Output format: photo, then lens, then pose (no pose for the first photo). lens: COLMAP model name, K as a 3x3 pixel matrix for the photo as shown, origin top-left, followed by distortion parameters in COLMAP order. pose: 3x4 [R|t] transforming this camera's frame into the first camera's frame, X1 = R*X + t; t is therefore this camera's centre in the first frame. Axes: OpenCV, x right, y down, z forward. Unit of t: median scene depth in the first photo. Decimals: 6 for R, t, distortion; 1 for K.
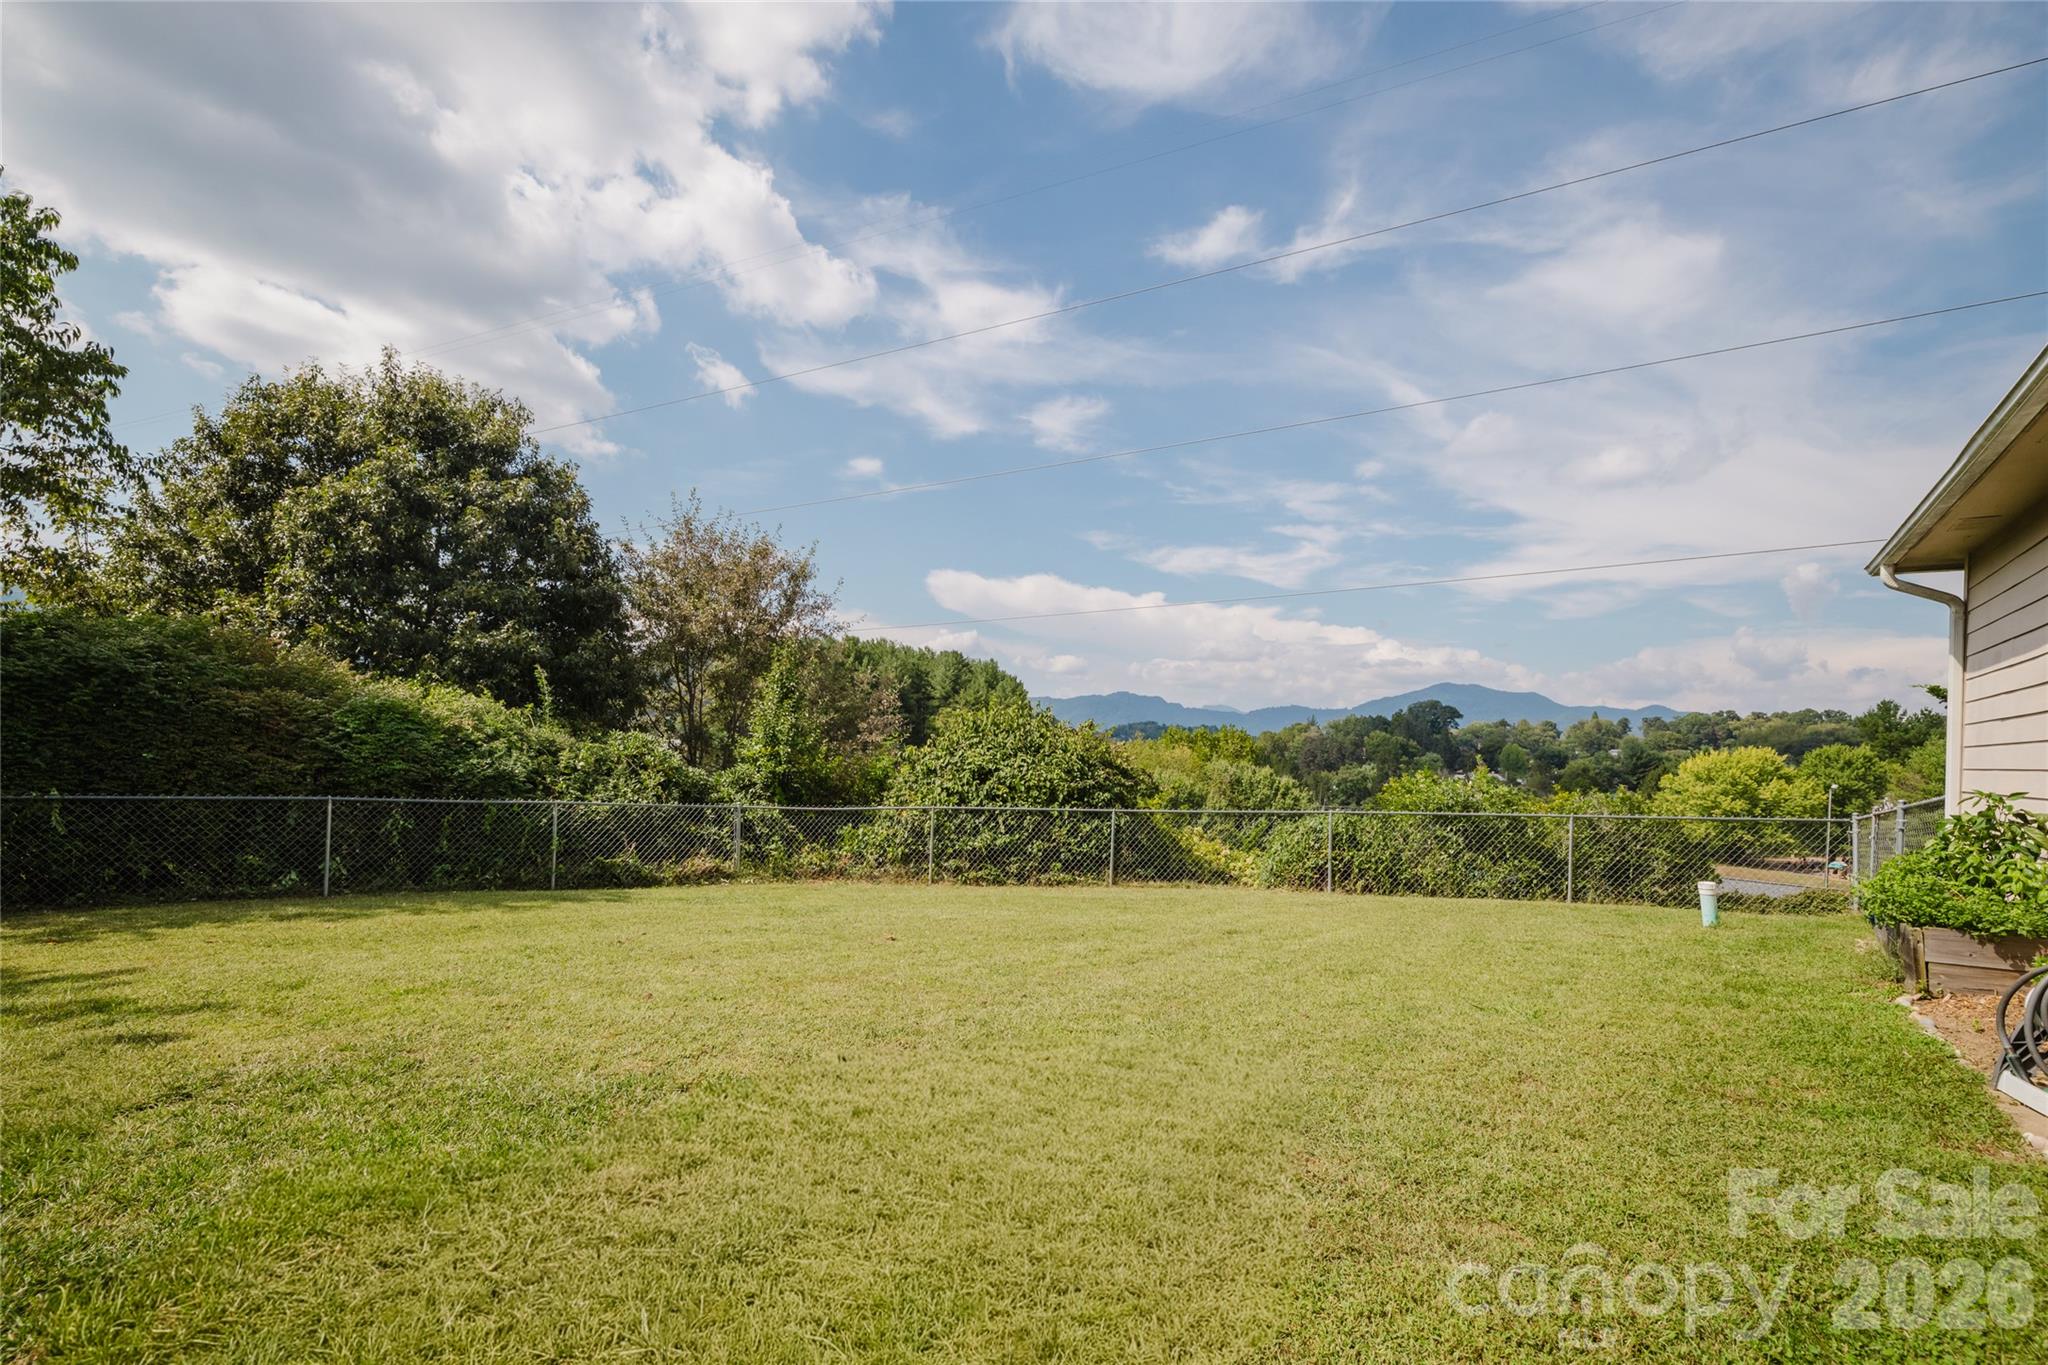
lens RADIAL K [[903.0, 0, 1016.8], [0, 903.0, 756.3], [0, 0, 1]] dist [-0.000662, -0.000706]
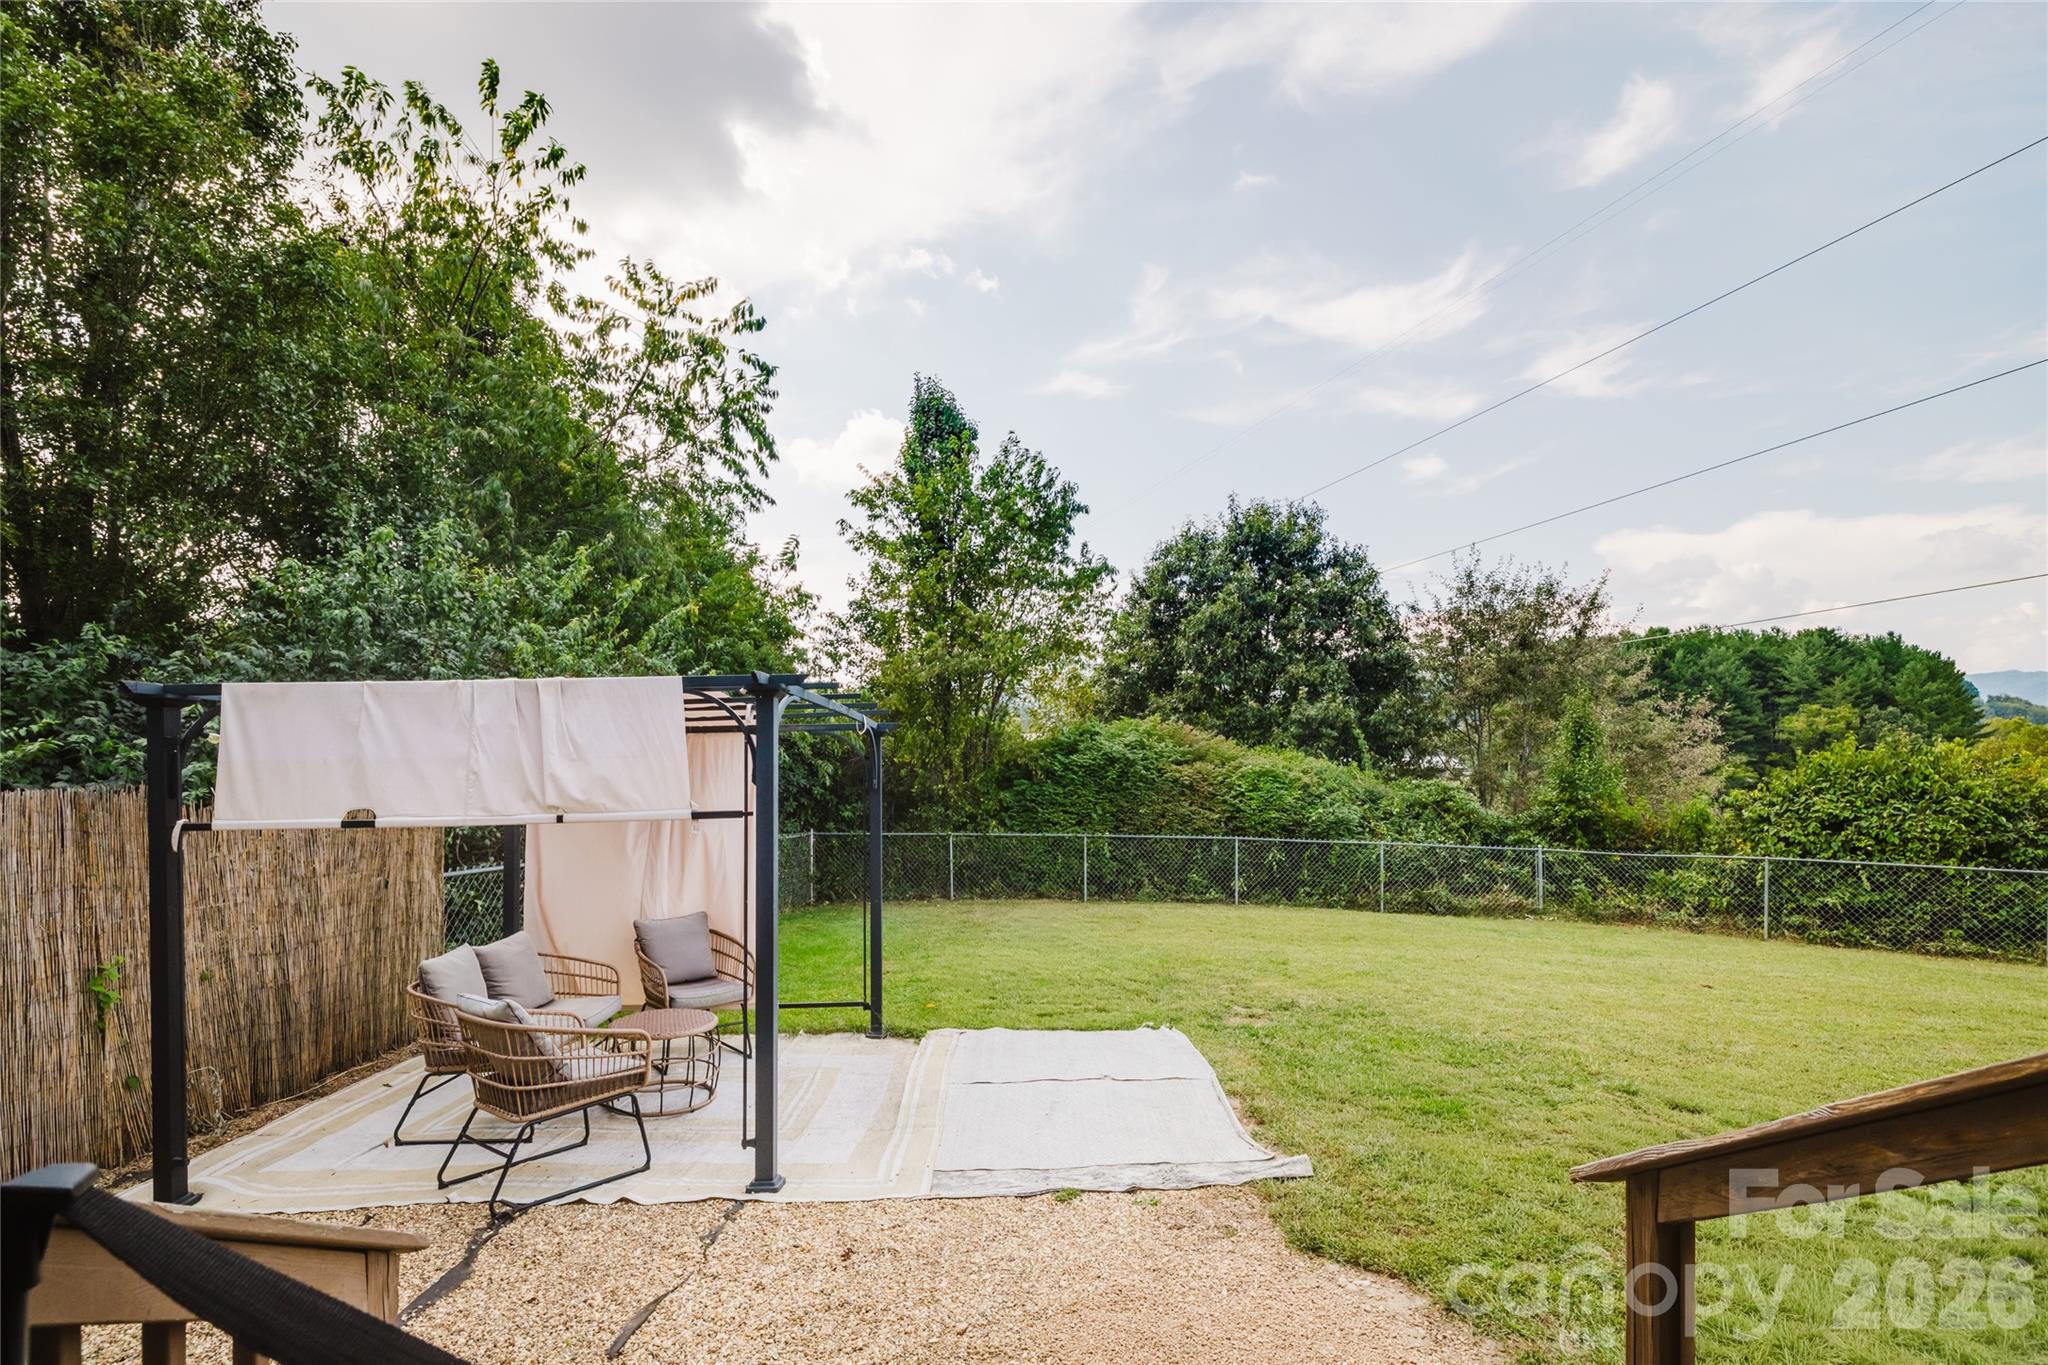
lens RADIAL K [[903.0, 0, 1016.8], [0, 903.0, 756.3], [0, 0, 1]] dist [-0.000662, -0.000706]
pose [[0.693786, -0.038265, -0.719164, 0.045826], [0.024168, 0.999262, -0.029854, -0.040402], [0.719776, 0.003331, 0.694198, -0.223728]]
